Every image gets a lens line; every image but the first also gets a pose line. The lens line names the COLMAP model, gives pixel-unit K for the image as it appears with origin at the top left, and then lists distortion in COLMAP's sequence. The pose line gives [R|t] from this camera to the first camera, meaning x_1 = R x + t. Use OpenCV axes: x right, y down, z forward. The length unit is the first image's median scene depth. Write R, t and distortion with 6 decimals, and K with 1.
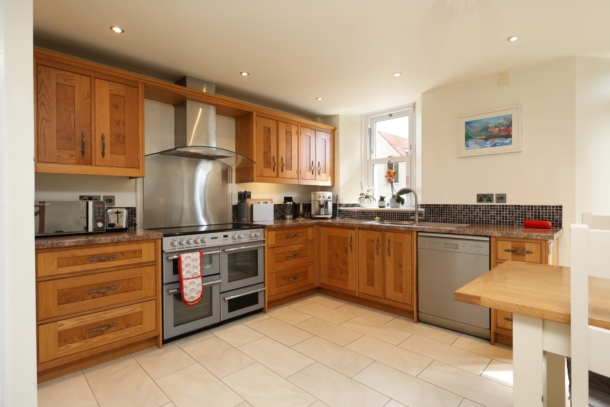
lens RADIAL K [[307.4, 0, 307.3], [0, 307.4, 203.2], [0, 0, 1]] dist [-0.000205, 0.001570]
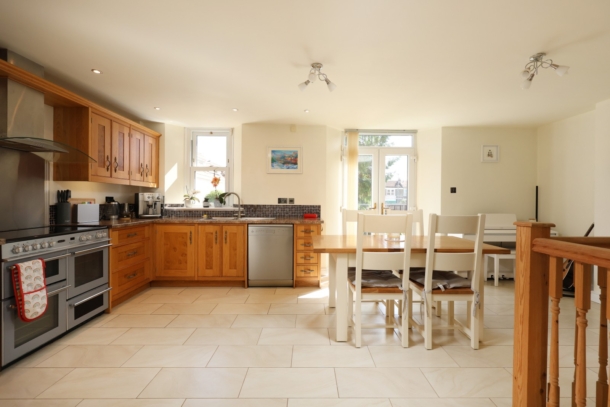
lens RADIAL K [[278.5, 0, 309.6], [0, 278.5, 202.8], [0, 0, 1]] dist [0.004169, 0.001196]
pose [[0.704087, 0.005396, 0.710094, -0.346490], [-0.003469, 0.999985, -0.004160, -0.000500], [-0.710106, 0.000465, 0.704095, -0.107339]]
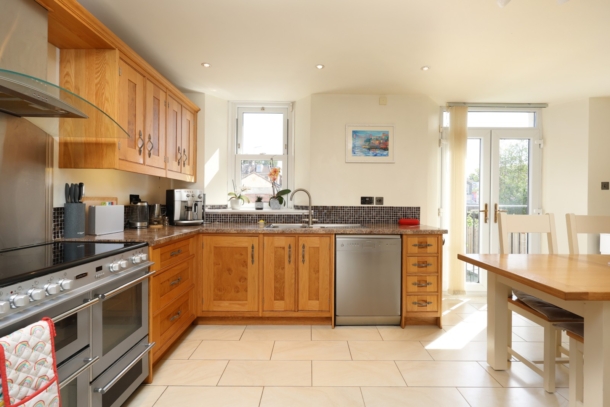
lens RADIAL K [[295.4, 0, 310.6], [0, 295.4, 203.1], [0, 0, 1]] dist [0.004146, 0.000376]
pose [[0.707544, 0.004408, 0.706655, -0.350582], [-0.003566, 0.999990, -0.002667, -0.003163], [-0.706660, -0.000632, 0.707553, 0.378973]]
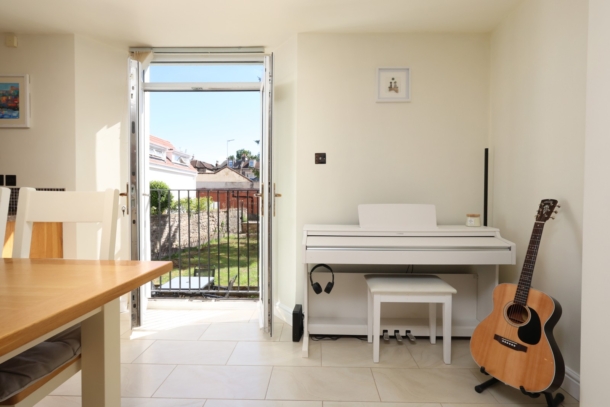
lens RADIAL K [[292.7, 0, 309.7], [0, 292.7, 201.9], [0, 0, 1]] dist [-0.000285, 0.000674]
pose [[0.726825, -0.001885, 0.686821, 0.661943], [-0.003455, 0.999974, 0.006401, 0.035688], [-0.686814, -0.007025, 0.726799, -0.161086]]
